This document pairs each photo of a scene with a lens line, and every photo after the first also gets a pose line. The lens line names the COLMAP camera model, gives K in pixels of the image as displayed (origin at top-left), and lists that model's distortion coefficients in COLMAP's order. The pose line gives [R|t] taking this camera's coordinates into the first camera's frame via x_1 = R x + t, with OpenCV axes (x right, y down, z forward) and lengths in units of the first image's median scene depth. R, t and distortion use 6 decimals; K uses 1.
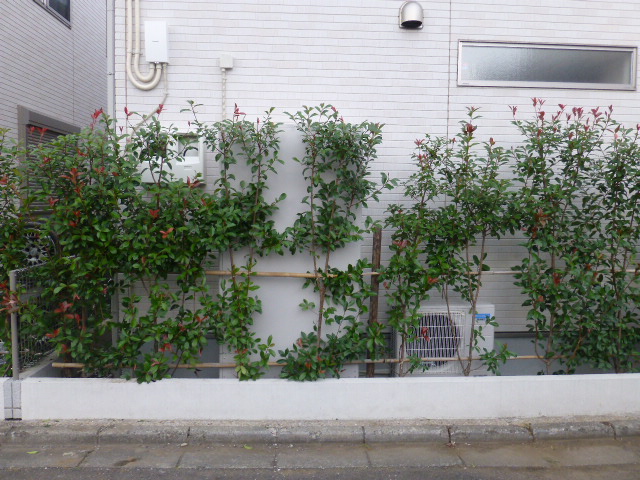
lens RADIAL K [[506.0, 0, 317.7], [0, 506.0, 238.8], [0, 0, 1]] dist [-0.008307, -0.018868]
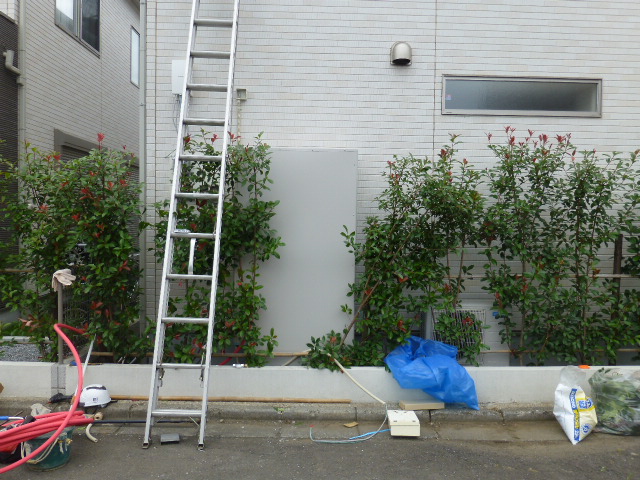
lens RADIAL K [[506.0, 0, 321.3], [0, 506.0, 240.5], [0, 0, 1]] dist [-0.008307, -0.018868]
pose [[0.999836, 0.003504, -0.017768, 0.027026], [-0.003989, 0.999618, -0.027352, 0.017468], [0.017666, 0.027418, 0.999468, -0.157178]]
